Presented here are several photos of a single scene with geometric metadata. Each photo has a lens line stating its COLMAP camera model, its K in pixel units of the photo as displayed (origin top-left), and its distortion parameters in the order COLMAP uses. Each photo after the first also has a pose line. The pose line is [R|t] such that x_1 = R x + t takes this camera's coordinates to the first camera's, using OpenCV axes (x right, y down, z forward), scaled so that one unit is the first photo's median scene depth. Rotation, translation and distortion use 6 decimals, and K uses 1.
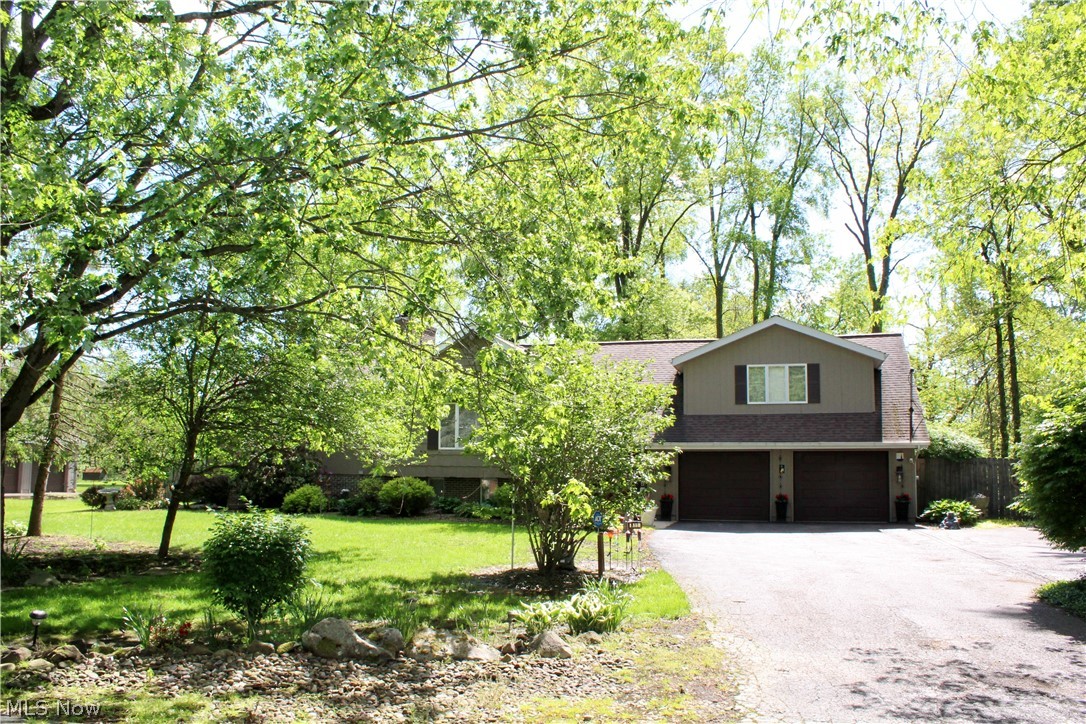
lens RADIAL K [[903.6, 0, 543.5], [0, 903.6, 359.8], [0, 0, 1]] dist [-0.158081, 0.139475]
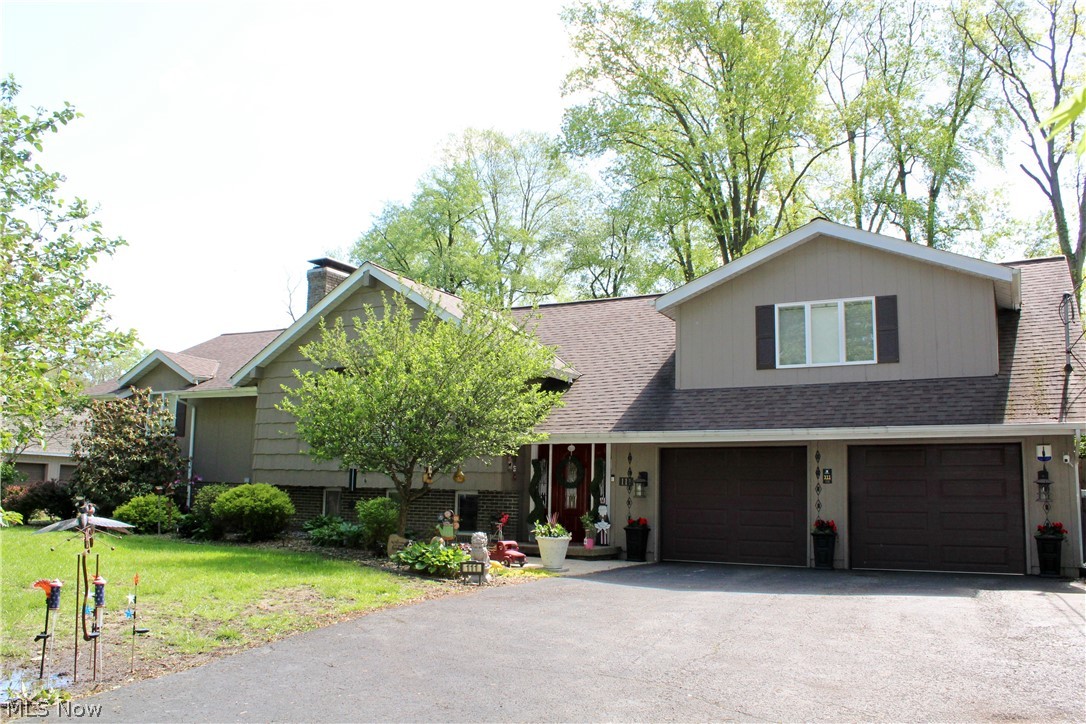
lens RADIAL K [[903.6, 0, 540.5], [0, 903.6, 371.4], [0, 0, 1]] dist [-0.158081, 0.139475]
pose [[0.974834, -0.022006, -0.221842, 0.206284], [0.018595, 0.999675, -0.017454, 0.058908], [0.222154, 0.012889, 0.974926, 0.381585]]
